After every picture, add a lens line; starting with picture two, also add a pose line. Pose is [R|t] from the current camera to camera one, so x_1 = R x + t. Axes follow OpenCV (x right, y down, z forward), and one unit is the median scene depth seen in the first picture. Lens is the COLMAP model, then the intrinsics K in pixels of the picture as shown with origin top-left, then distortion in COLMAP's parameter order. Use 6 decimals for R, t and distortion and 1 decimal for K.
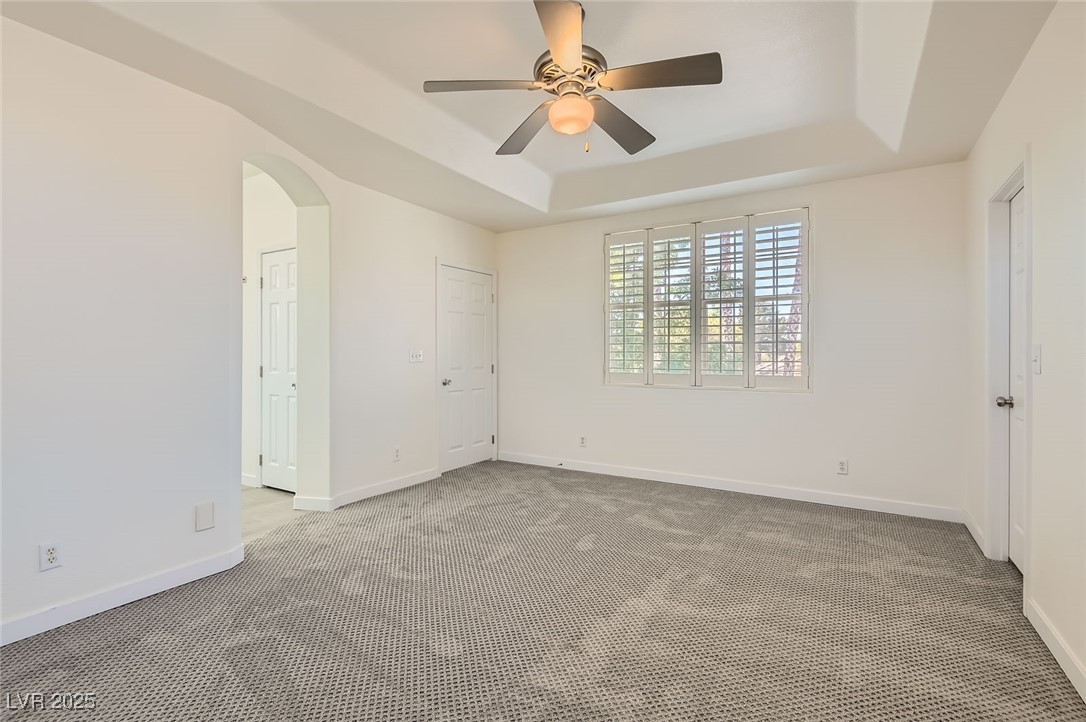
lens RADIAL K [[496.7, 0, 537.4], [0, 496.7, 355.9], [0, 0, 1]] dist [0.001809, -0.000998]
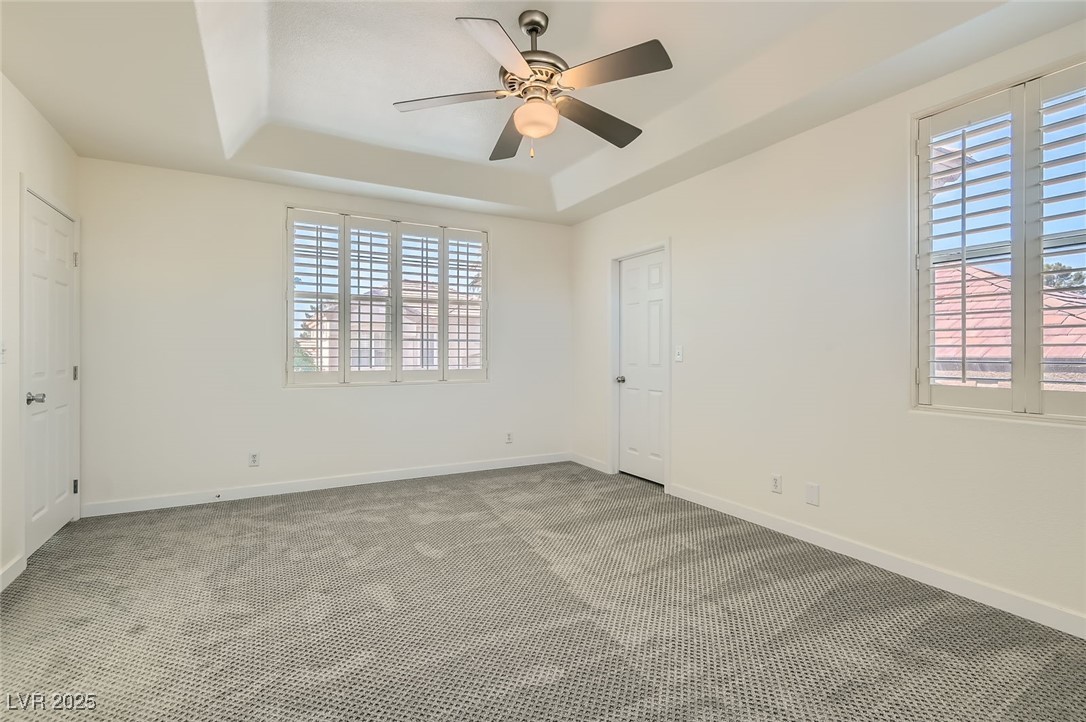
lens RADIAL K [[496.7, 0, 536.9], [0, 496.7, 352.8], [0, 0, 1]] dist [0.001809, -0.000998]
pose [[0.508110, -0.000067, 0.861292, -0.432239], [-0.000360, 1.000000, 0.000290, 0.000831], [-0.861292, -0.000458, 0.508110, 0.247607]]
